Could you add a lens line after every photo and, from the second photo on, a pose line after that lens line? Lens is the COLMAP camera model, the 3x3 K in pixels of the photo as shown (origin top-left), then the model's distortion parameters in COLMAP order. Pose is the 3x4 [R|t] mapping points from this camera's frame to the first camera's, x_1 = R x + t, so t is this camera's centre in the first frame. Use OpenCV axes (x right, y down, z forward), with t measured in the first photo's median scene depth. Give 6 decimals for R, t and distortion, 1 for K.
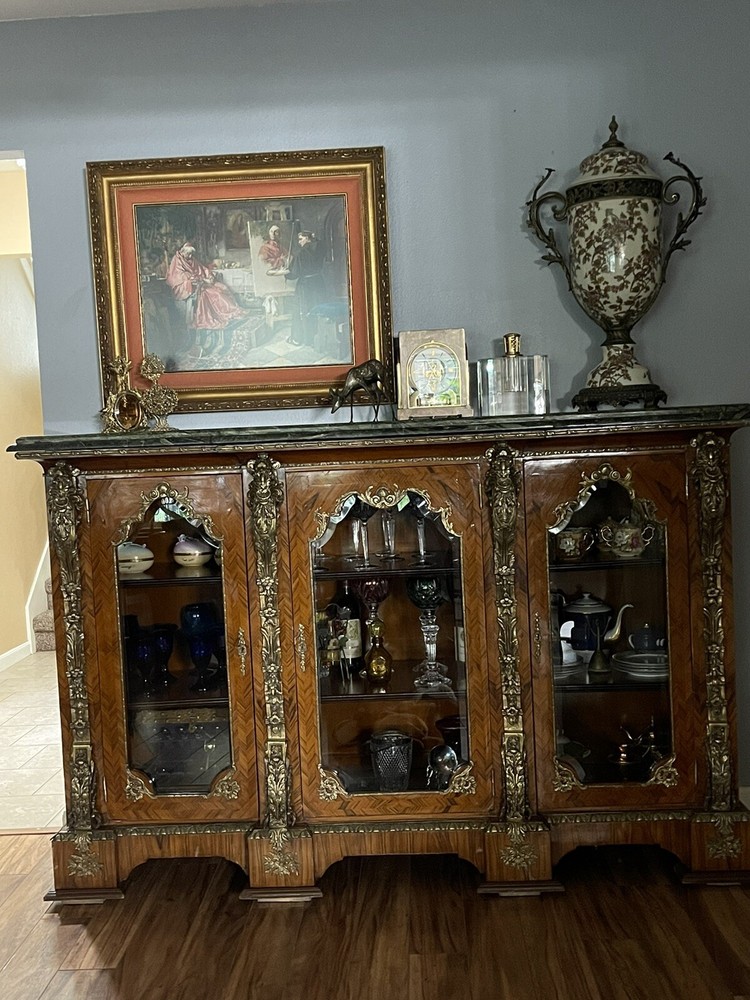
lens RADIAL K [[1148.4, 0, 375.5], [0, 1148.4, 513.0], [0, 0, 1]] dist [0.050467, 0.000000]
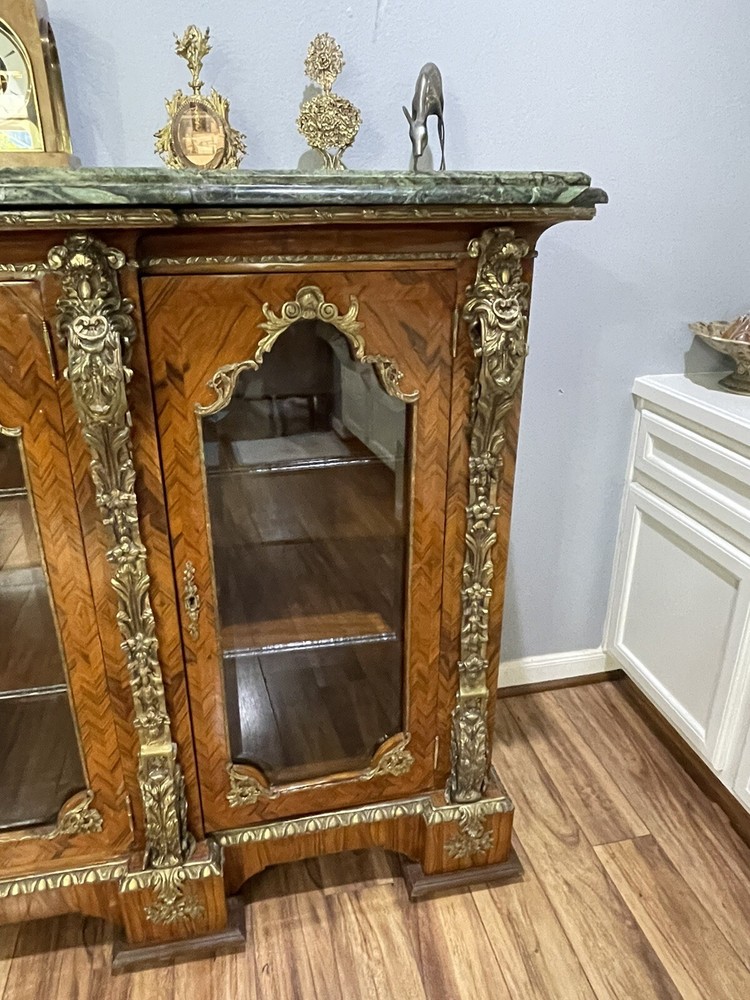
lens RADIAL K [[701.0, 0, 366.0], [0, 701.0, 496.0], [0, 0, 1]] dist [0.017934, -0.038777]
pose [[0.968681, -0.052208, 0.242760, 0.142092], [-0.026568, 0.950243, 0.310375, -0.050793], [-0.246885, -0.307104, 0.919095, 0.670063]]
